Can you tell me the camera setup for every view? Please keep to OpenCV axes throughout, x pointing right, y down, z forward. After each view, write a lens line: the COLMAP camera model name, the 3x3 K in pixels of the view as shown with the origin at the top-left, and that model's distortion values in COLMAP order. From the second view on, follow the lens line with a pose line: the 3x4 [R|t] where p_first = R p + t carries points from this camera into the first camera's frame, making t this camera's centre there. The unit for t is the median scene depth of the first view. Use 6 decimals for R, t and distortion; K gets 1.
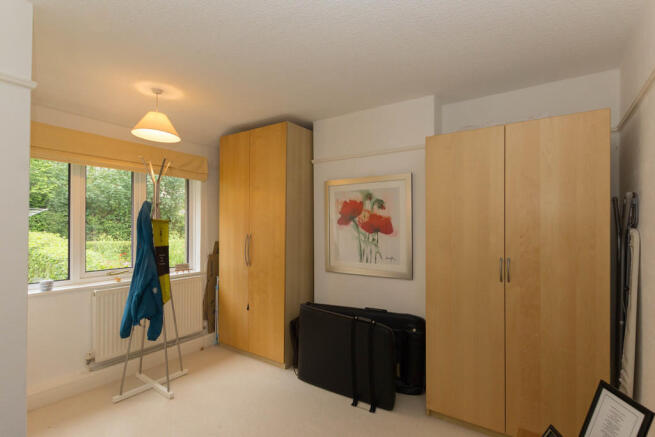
lens RADIAL K [[322.1, 0, 327.5], [0, 322.1, 218.5], [0, 0, 1]] dist [-0.002580, -0.001706]
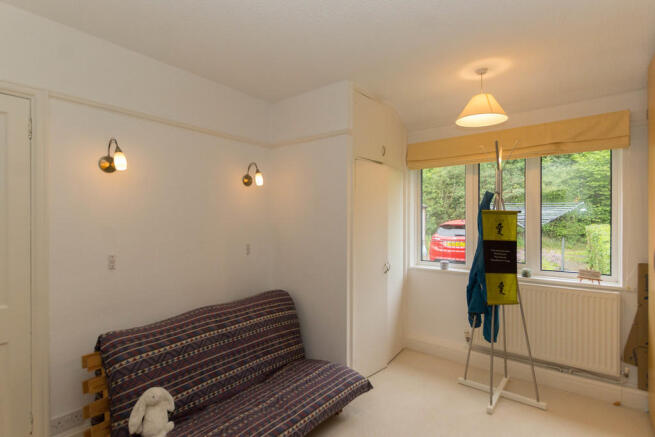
lens RADIAL K [[322.1, 0, 327.5], [0, 322.1, 218.5], [0, 0, 1]] dist [-0.002580, -0.001706]
pose [[-0.106578, -0.004036, -0.994296, 0.408099], [0.029136, 0.999550, -0.007180, 0.017069], [0.993877, -0.029735, -0.106412, 0.616731]]
